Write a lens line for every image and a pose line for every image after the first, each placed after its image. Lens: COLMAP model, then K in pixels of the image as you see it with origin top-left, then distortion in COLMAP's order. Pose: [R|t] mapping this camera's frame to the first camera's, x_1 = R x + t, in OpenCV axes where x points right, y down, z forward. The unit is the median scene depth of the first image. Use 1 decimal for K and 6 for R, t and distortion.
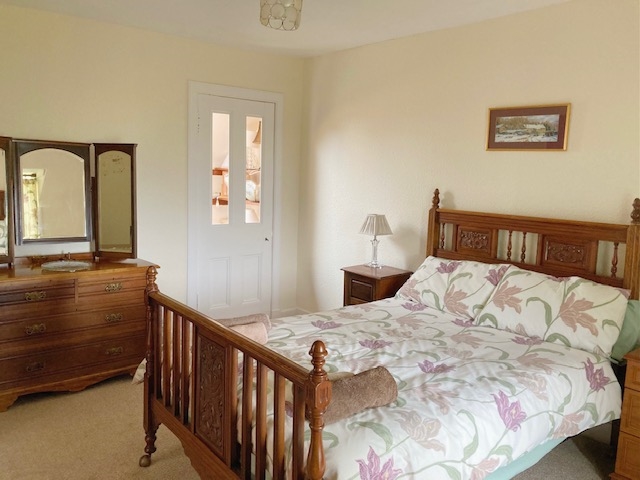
lens RADIAL K [[536.1, 0, 319.2], [0, 536.1, 237.1], [0, 0, 1]] dist [-0.003967, -0.003301]
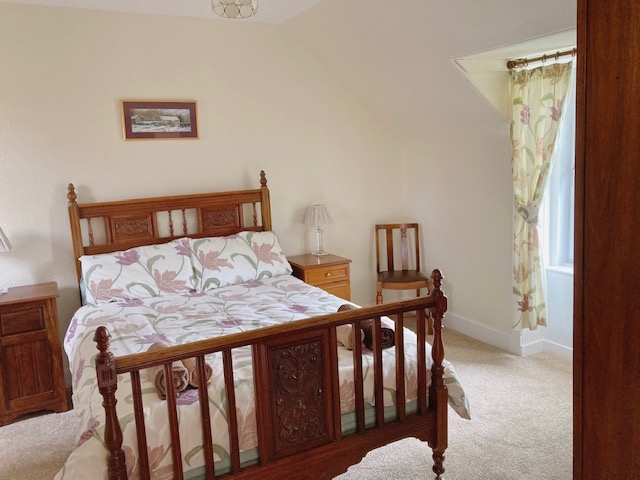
lens RADIAL K [[536.1, 0, 319.1], [0, 536.1, 241.1], [0, 0, 1]] dist [-0.003967, -0.003301]
pose [[0.159136, -0.200456, 0.966692, -0.734944], [0.173696, 0.969581, 0.172461, -0.094412], [-0.971857, 0.140466, 0.189113, 0.510659]]
